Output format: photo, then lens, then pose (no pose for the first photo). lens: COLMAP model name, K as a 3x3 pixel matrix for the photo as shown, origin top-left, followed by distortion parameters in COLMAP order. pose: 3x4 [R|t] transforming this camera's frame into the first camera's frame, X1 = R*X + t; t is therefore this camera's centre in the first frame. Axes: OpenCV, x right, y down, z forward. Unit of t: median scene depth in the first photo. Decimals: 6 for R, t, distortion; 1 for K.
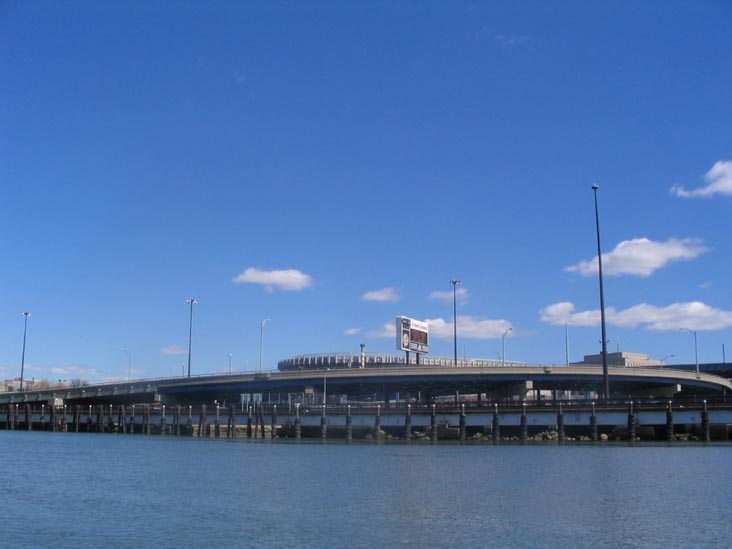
lens RADIAL K [[752.1, 0, 366.0], [0, 752.1, 285.6], [0, 0, 1]] dist [-0.098733, -0.002776]
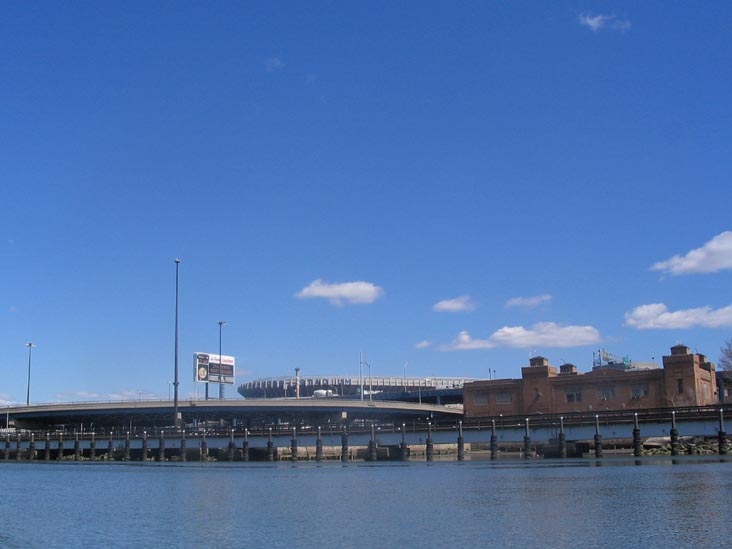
lens RADIAL K [[801.3, 0, 366.0], [0, 801.3, 274.7], [0, 0, 1]] dist [-0.122649, 0.026106]
pose [[0.993318, -0.046292, -0.105722, 0.193658], [0.043563, 0.998659, -0.027983, -0.014364], [0.106876, 0.023191, 0.994002, -0.079691]]
